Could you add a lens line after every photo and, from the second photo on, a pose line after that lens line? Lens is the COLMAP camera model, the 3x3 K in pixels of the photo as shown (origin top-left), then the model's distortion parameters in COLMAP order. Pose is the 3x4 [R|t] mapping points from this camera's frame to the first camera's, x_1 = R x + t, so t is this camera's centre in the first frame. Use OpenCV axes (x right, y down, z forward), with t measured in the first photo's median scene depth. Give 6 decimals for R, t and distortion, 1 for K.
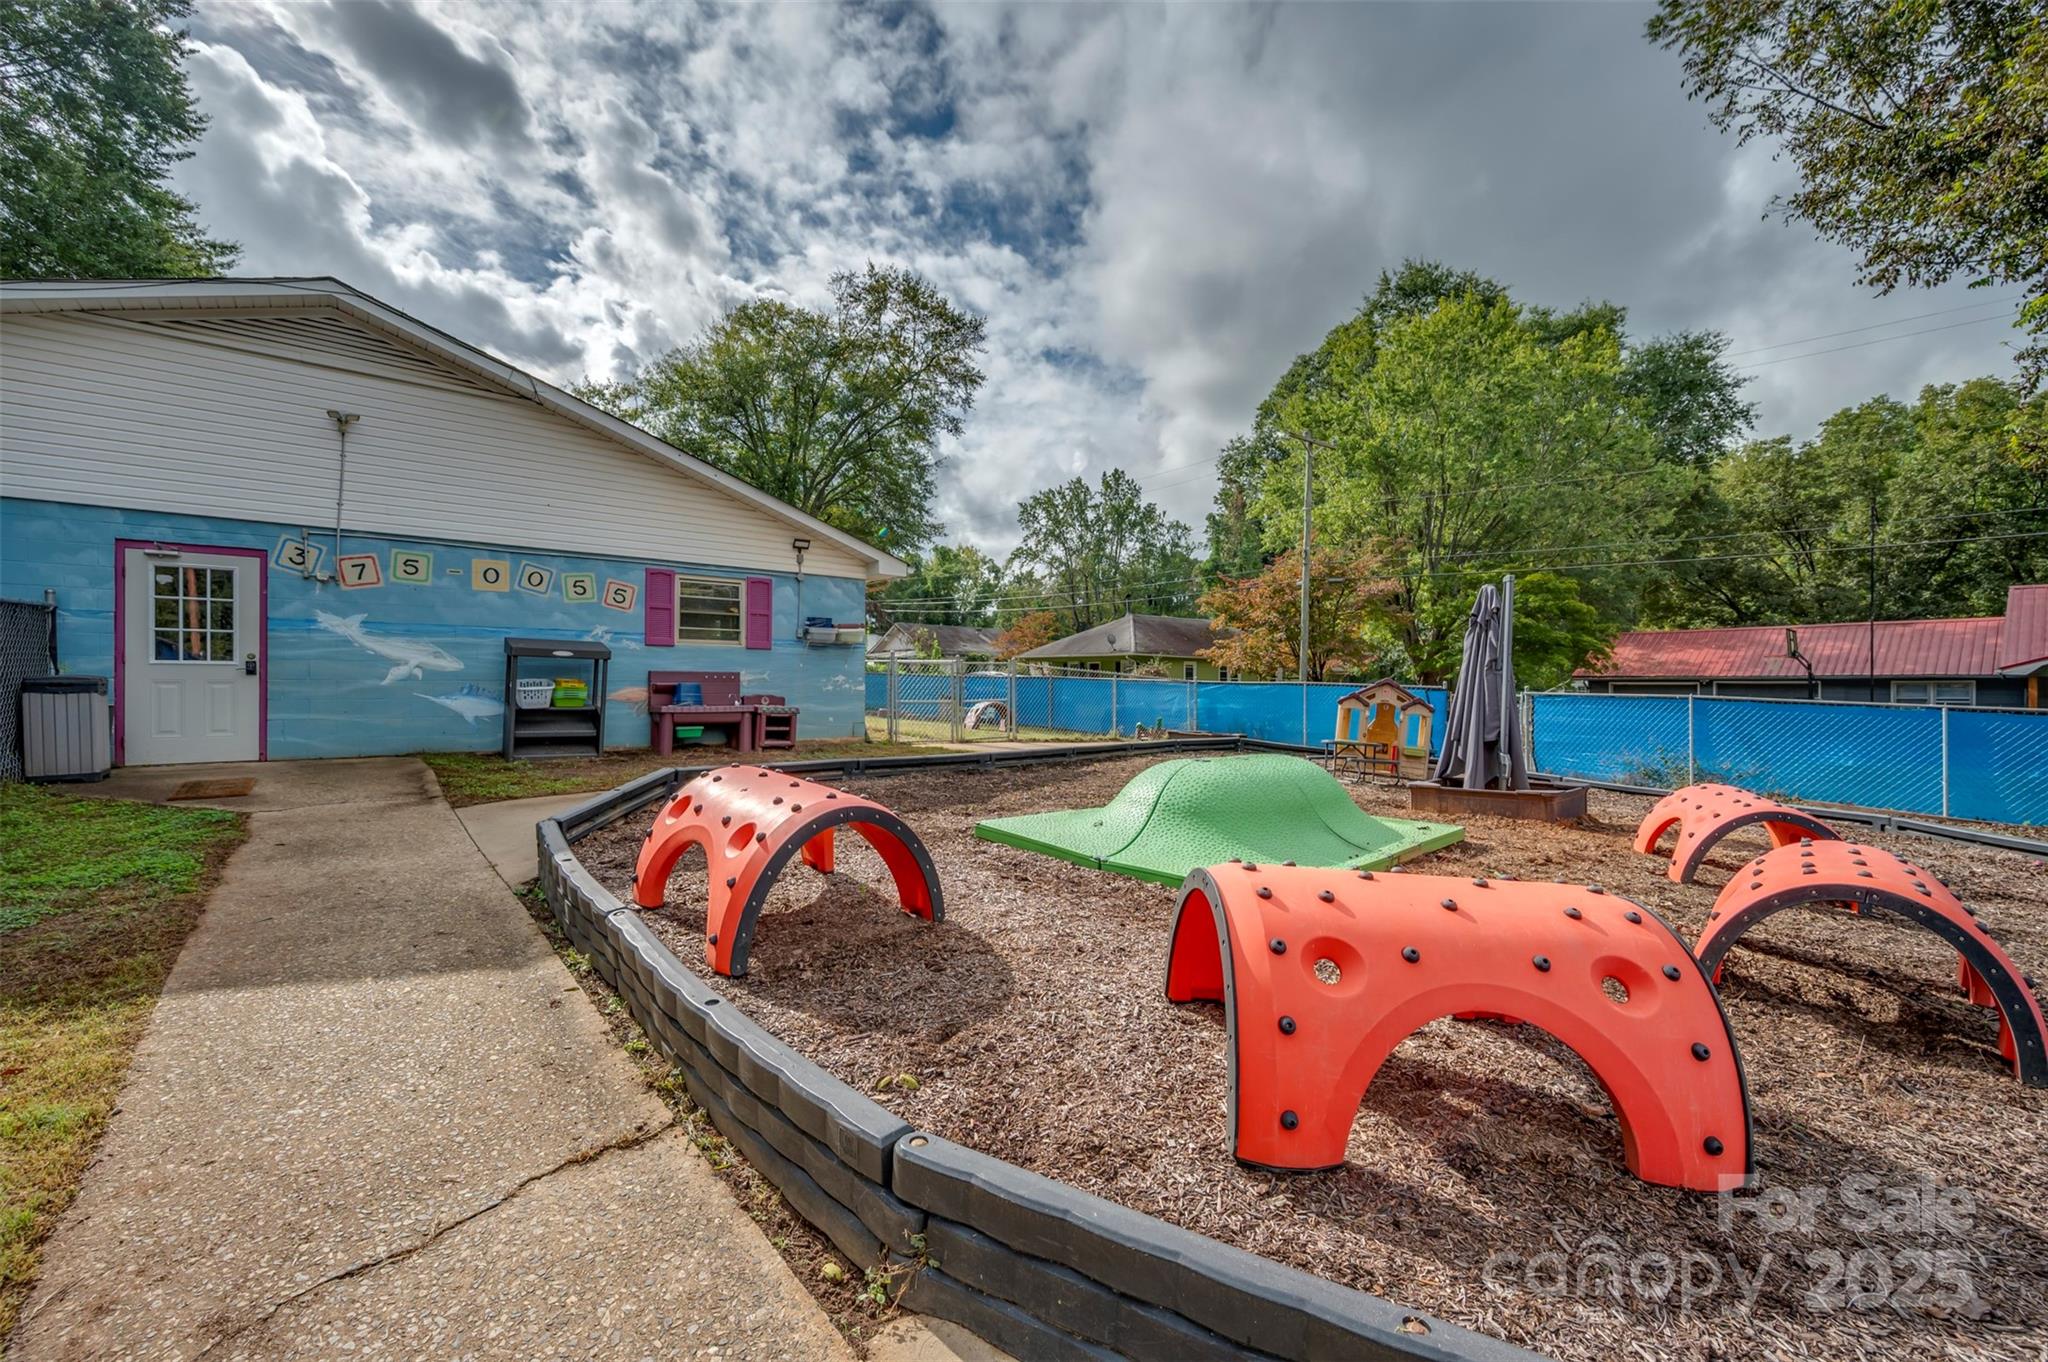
lens RADIAL K [[808.3, 0, 1030.1], [0, 808.3, 675.6], [0, 0, 1]] dist [0.001253, 0.000311]
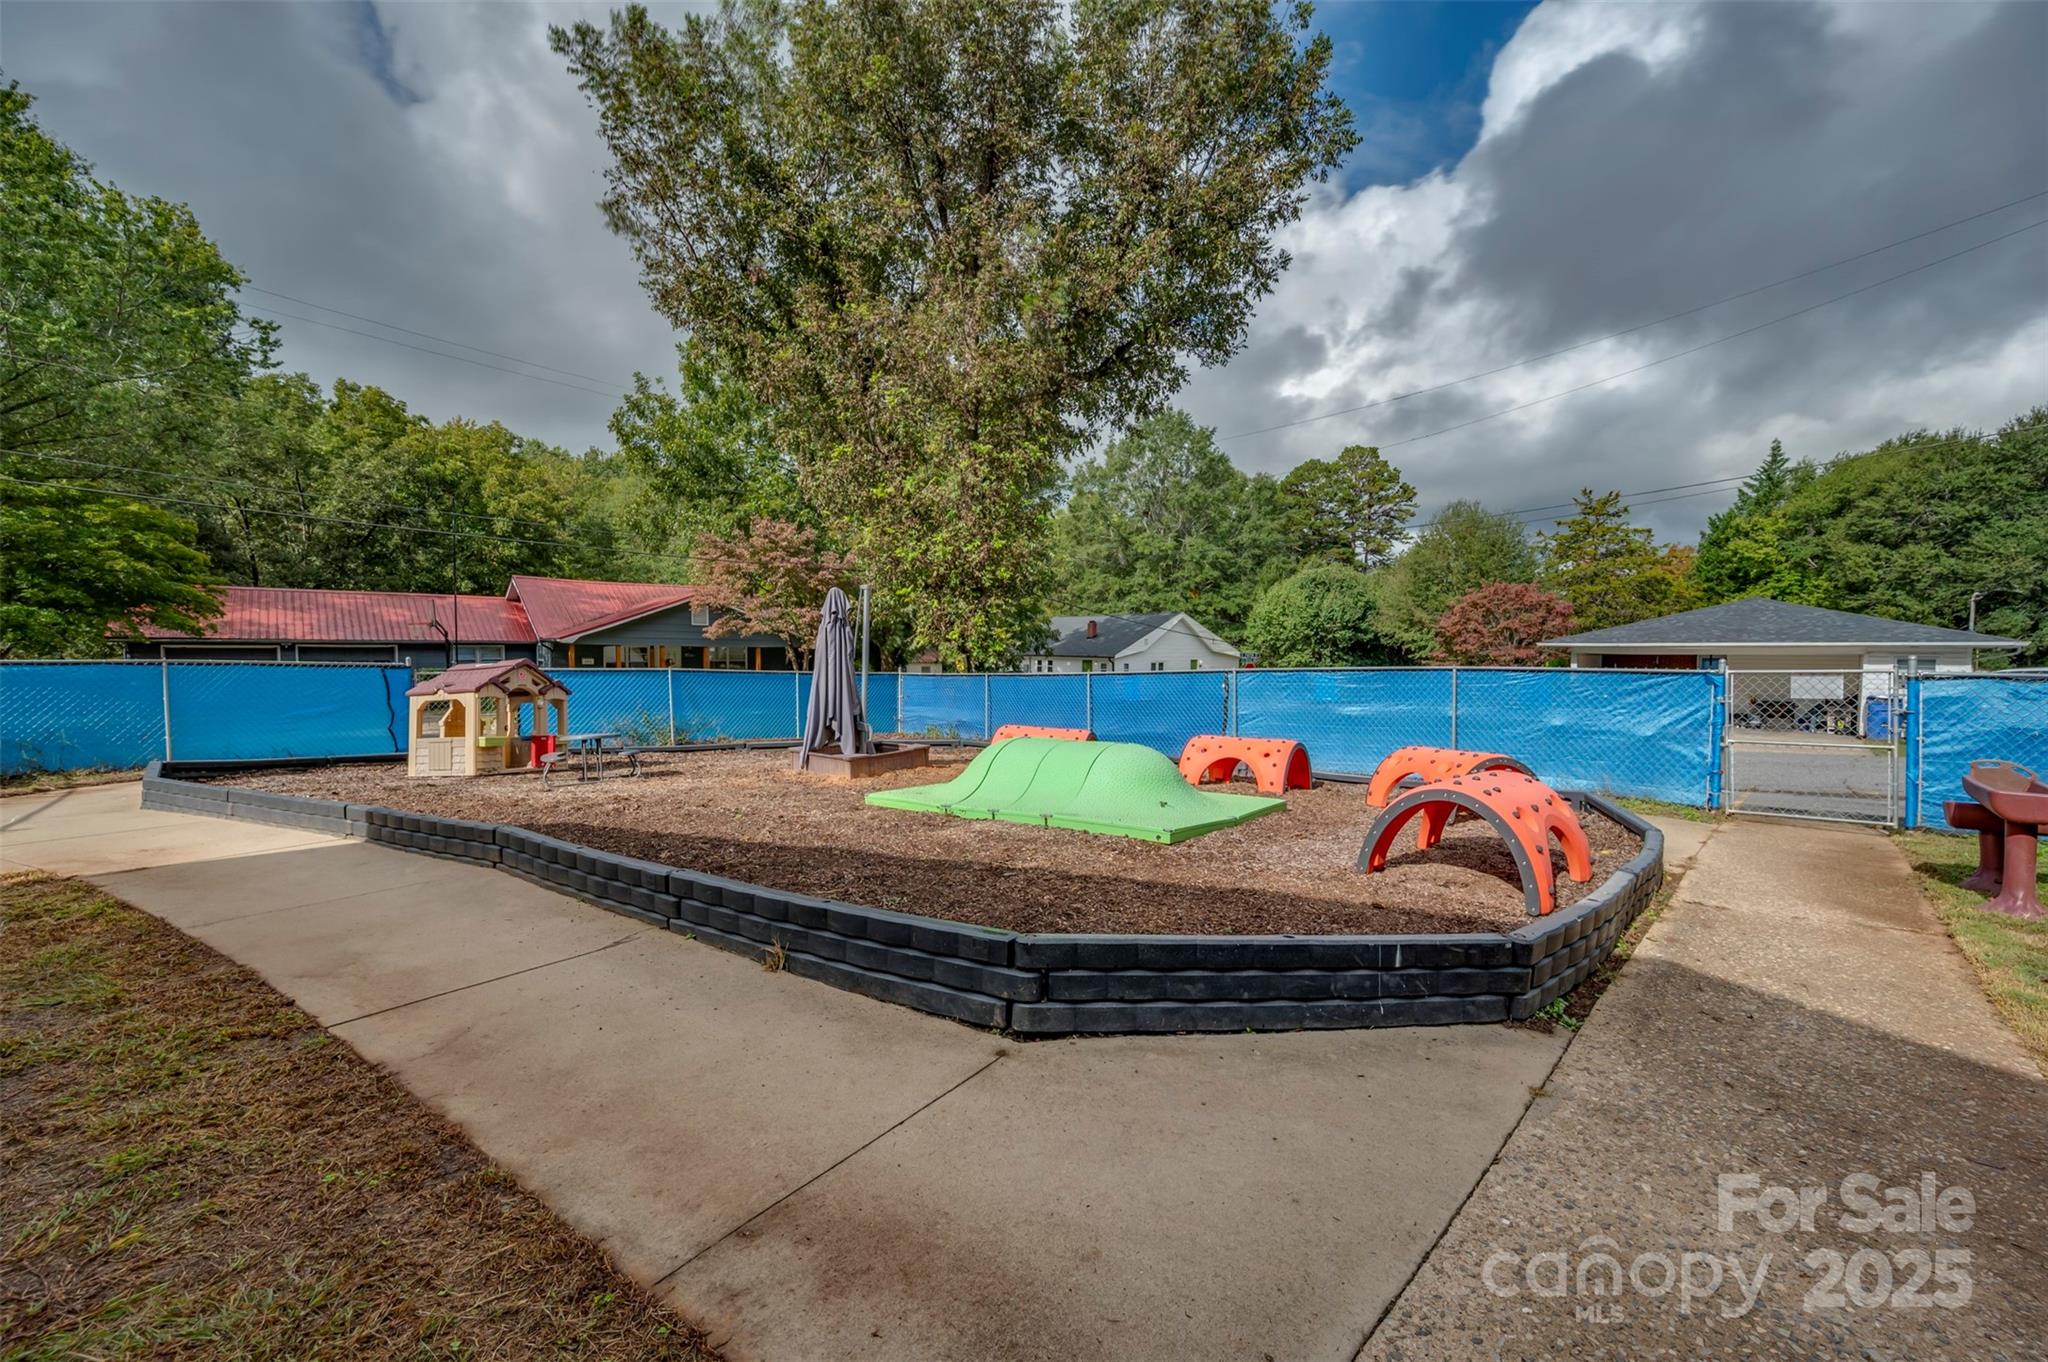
lens RADIAL K [[808.3, 0, 1030.1], [0, 808.3, 675.6], [0, 0, 1]] dist [0.001253, 0.000311]
pose [[-0.054196, -0.037334, 0.997832, -0.185472], [-0.018991, 0.999159, 0.036352, -0.008524], [-0.998350, -0.016979, -0.054859, 0.214011]]
